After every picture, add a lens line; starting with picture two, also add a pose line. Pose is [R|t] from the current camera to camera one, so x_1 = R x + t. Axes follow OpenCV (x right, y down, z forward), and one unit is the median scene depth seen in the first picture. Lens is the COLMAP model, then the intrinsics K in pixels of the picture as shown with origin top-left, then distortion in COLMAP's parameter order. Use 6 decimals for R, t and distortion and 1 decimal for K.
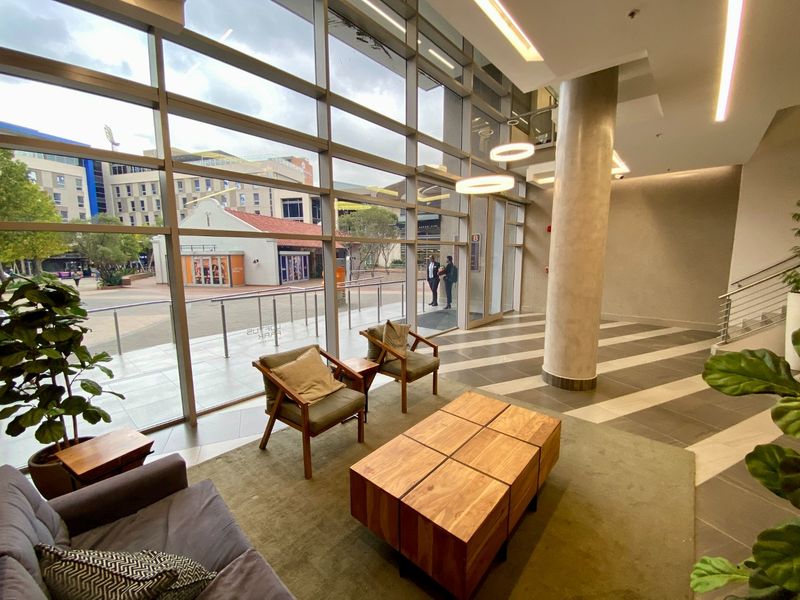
lens RADIAL K [[329.8, 0, 400.0], [0, 329.8, 300.0], [0, 0, 1]] dist [0.000720, -0.000189]
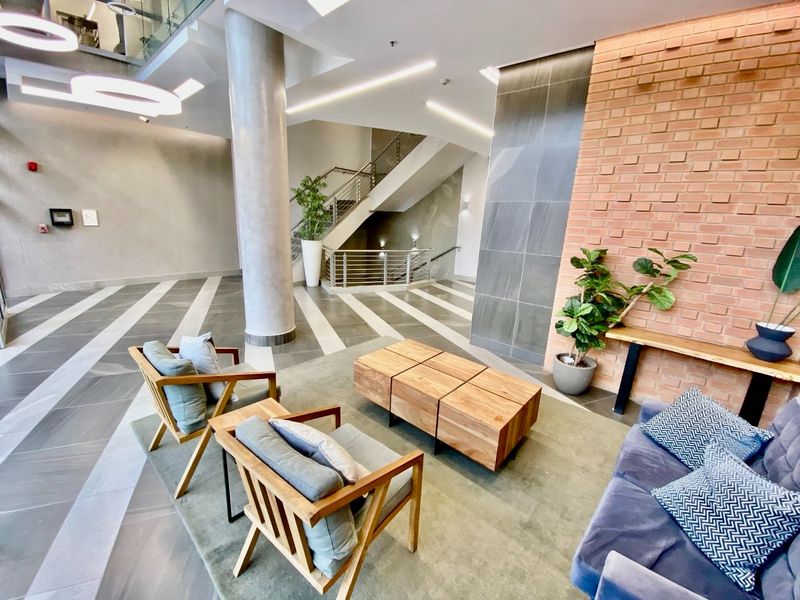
lens RADIAL K [[329.8, 0, 400.0], [0, 329.8, 300.0], [0, 0, 1]] dist [0.000720, -0.000189]
pose [[-0.001874, -0.246751, 0.969077, -0.578339], [0.107215, 0.963443, 0.245524, -0.103406], [-0.994234, 0.104360, 0.024650, 0.671495]]
